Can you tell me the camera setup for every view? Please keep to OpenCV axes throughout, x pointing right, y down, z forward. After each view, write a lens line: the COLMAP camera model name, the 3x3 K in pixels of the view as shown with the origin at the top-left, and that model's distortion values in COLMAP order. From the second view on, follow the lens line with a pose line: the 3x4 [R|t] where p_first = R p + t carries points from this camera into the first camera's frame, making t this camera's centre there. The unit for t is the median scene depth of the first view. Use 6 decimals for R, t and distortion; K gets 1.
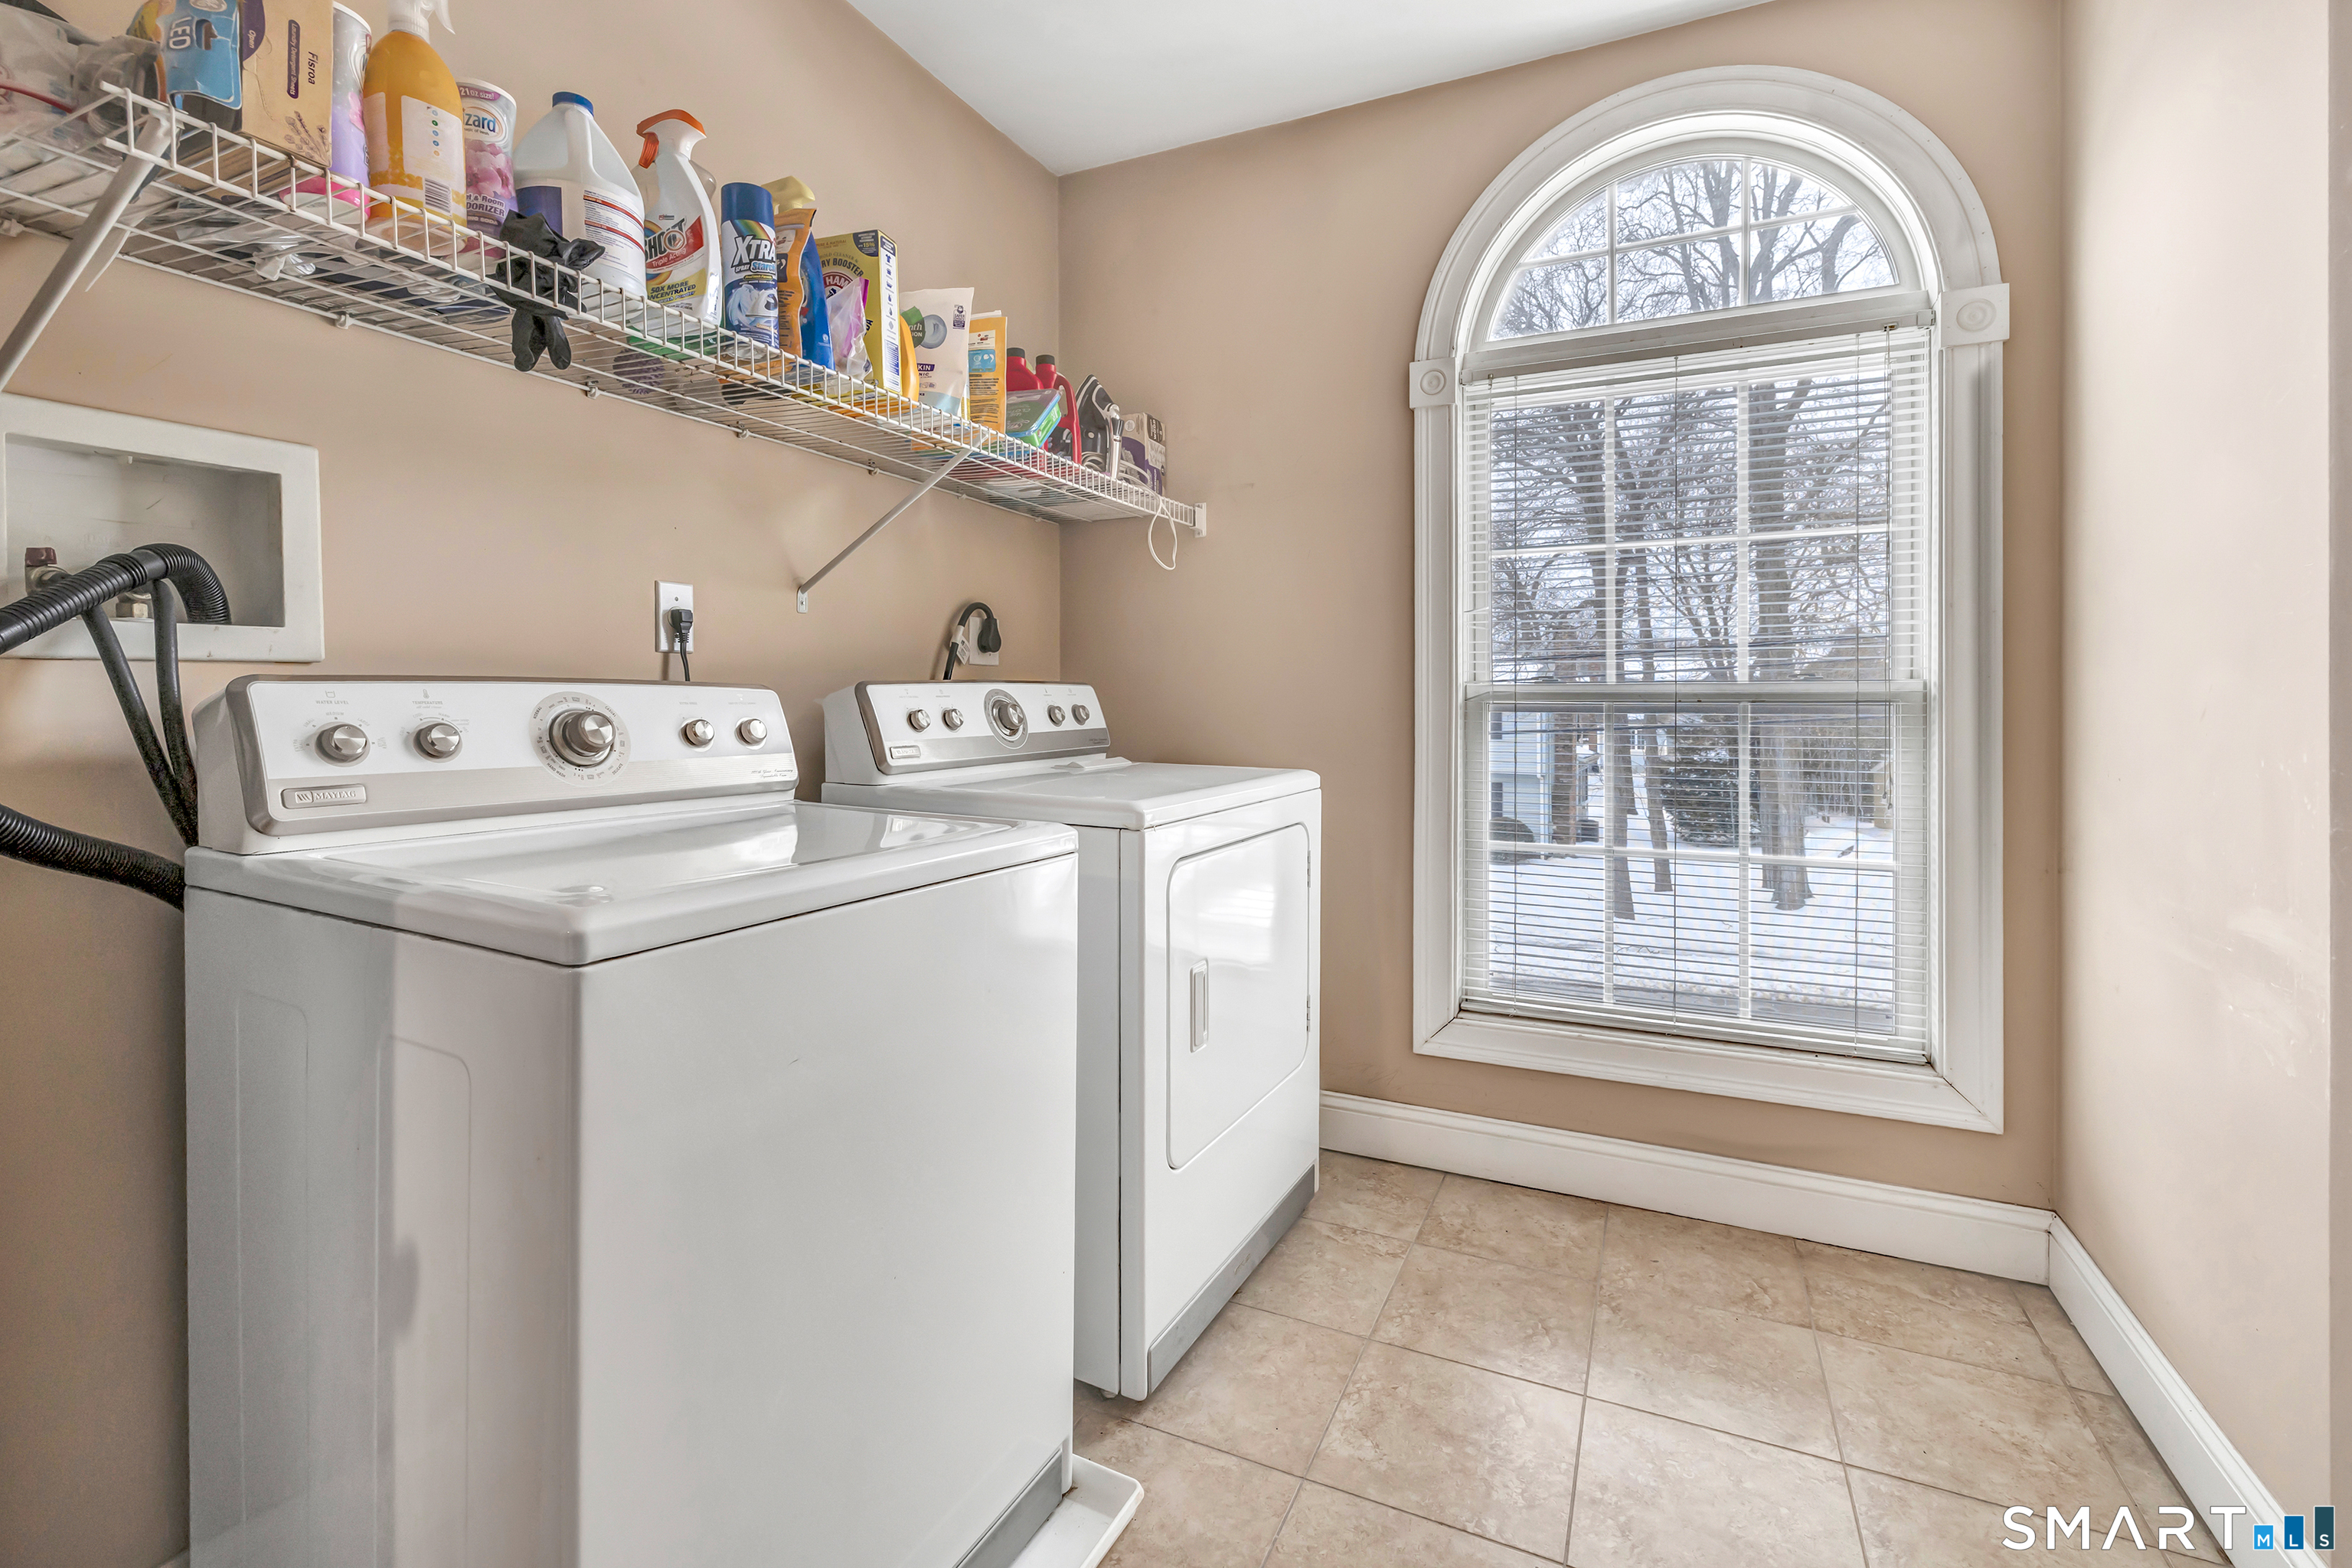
lens RADIAL K [[1077.2, 0, 1323.3], [0, 1077.2, 713.0], [0, 0, 1]] dist [0.000940, 0.000180]
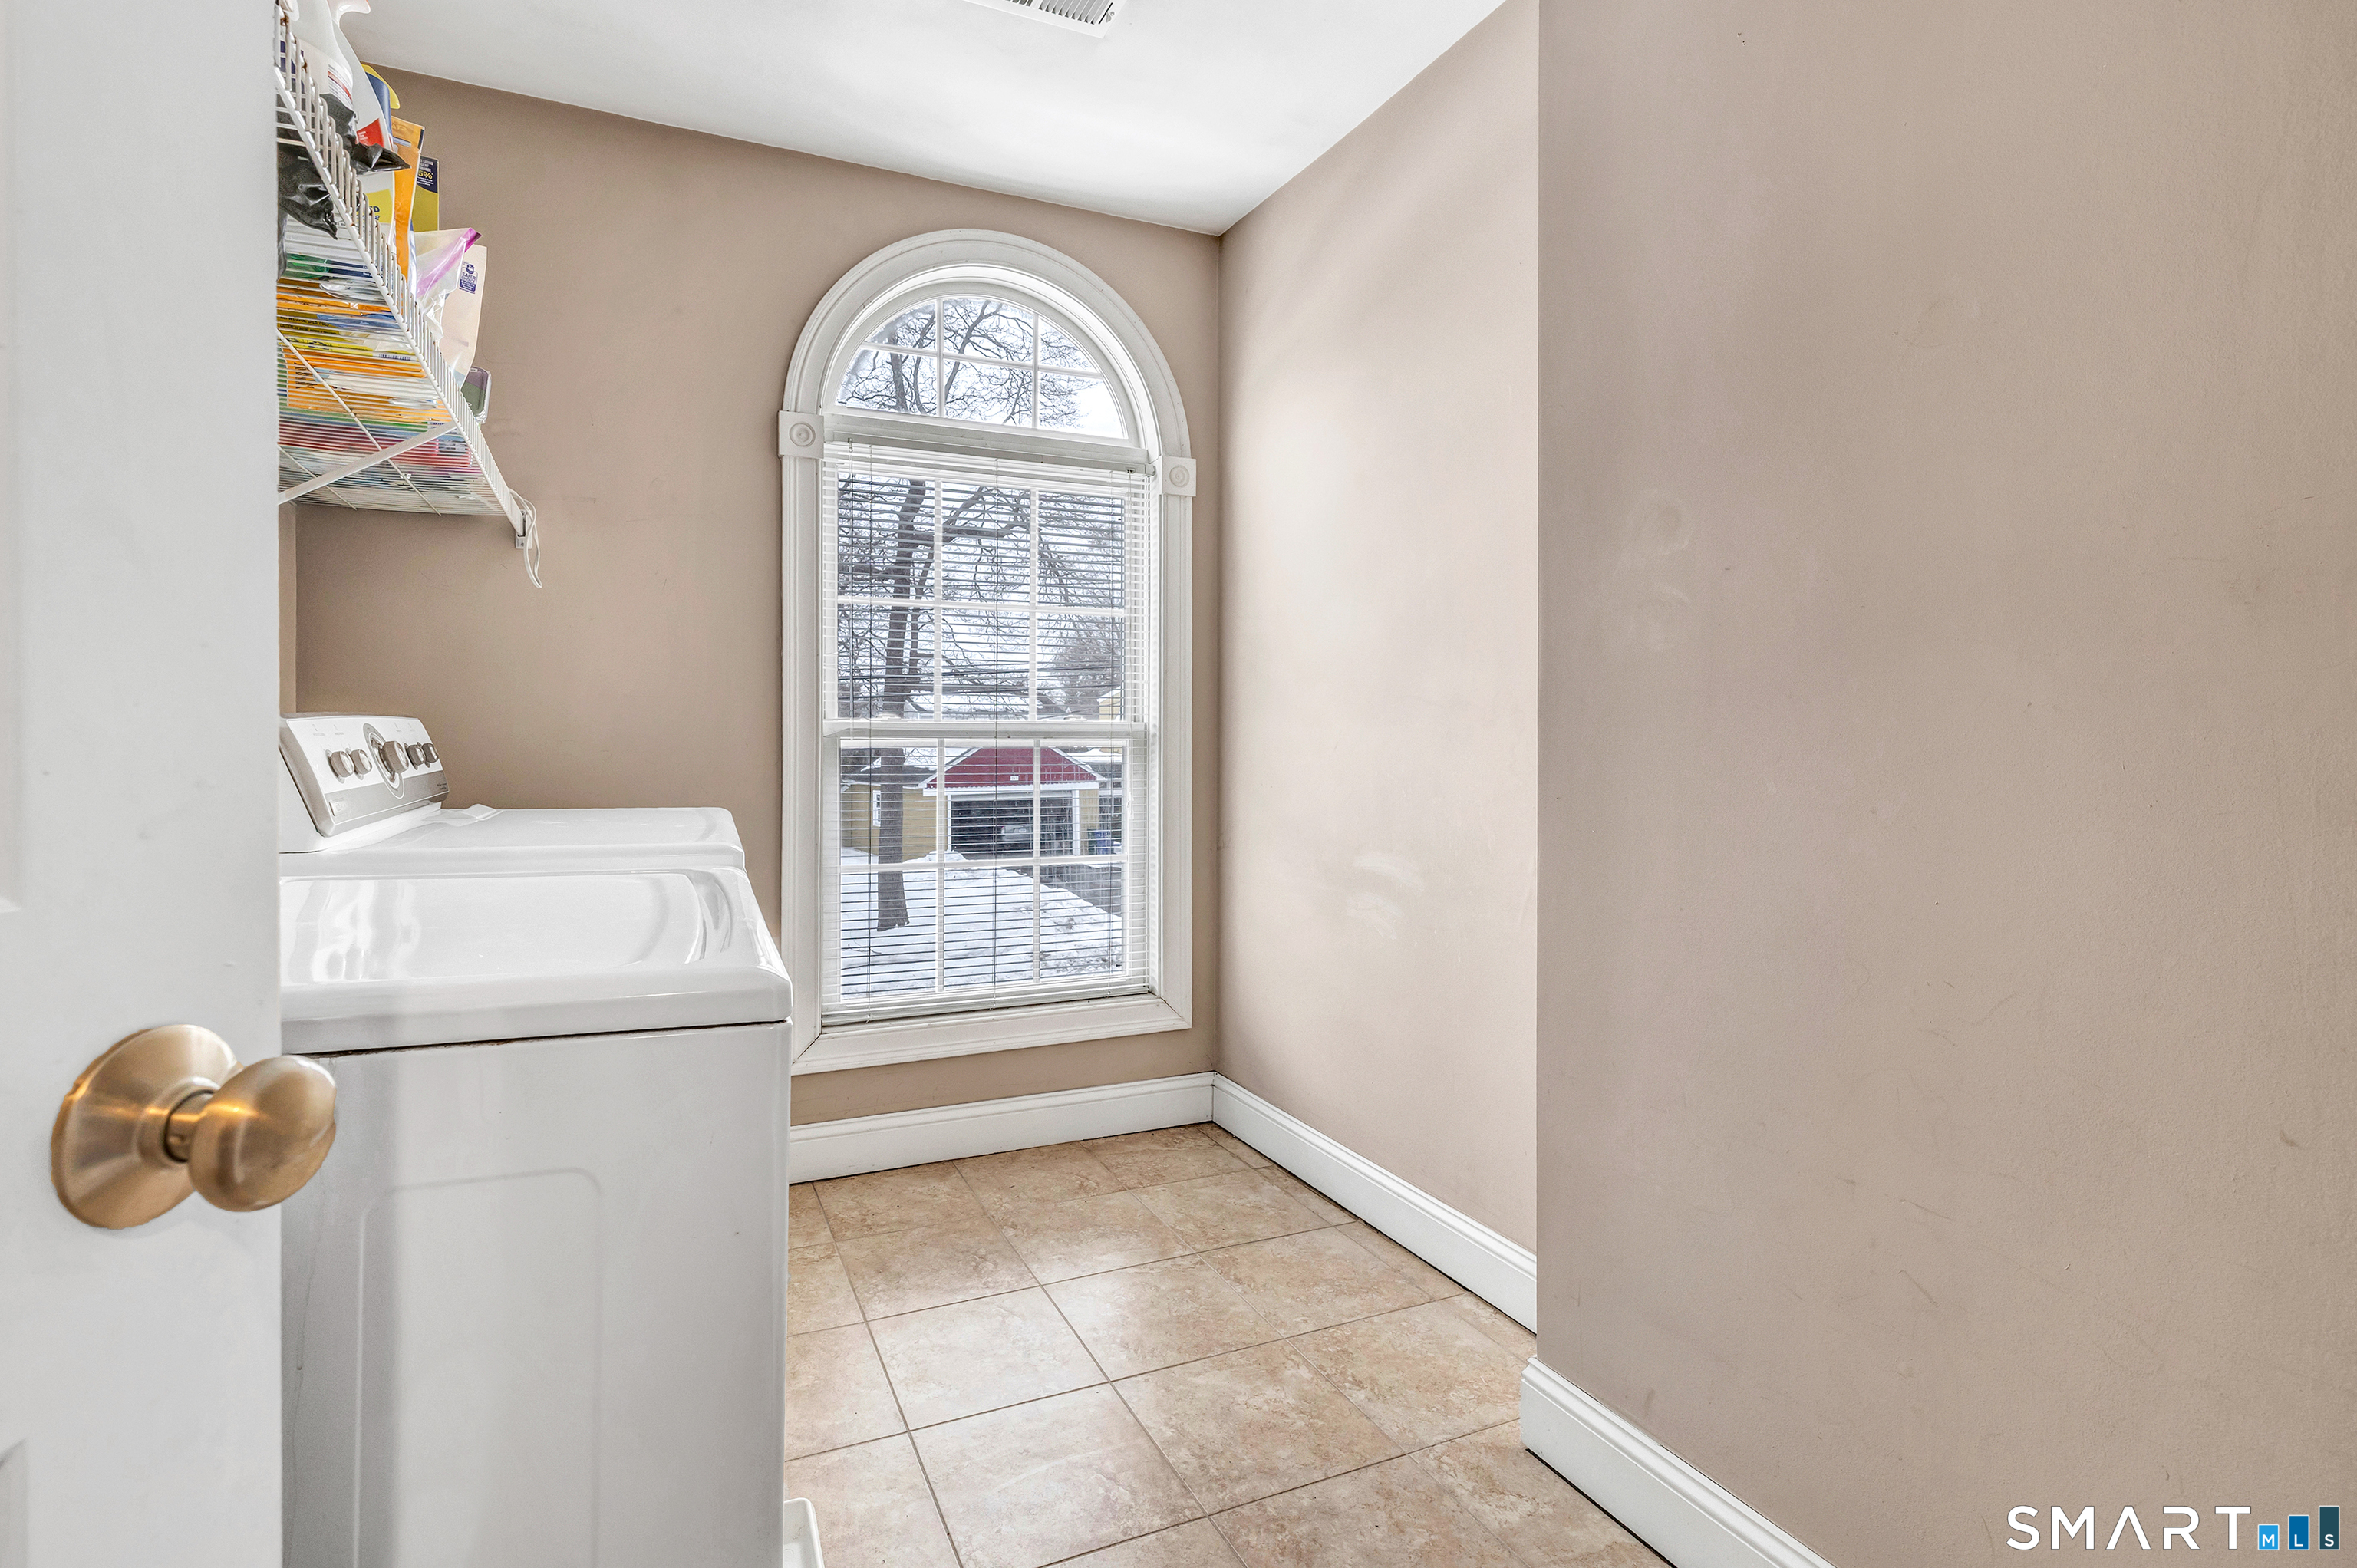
lens RADIAL K [[1138.5, 0, 1119.9], [0, 1138.5, 746.7], [0, 0, 1]] dist [-0.000558, -0.000097]
pose [[0.653434, -0.008358, 0.756938, -0.609447], [0.004246, 0.999964, 0.007376, -0.010476], [-0.756972, -0.001605, 0.653445, 0.044142]]
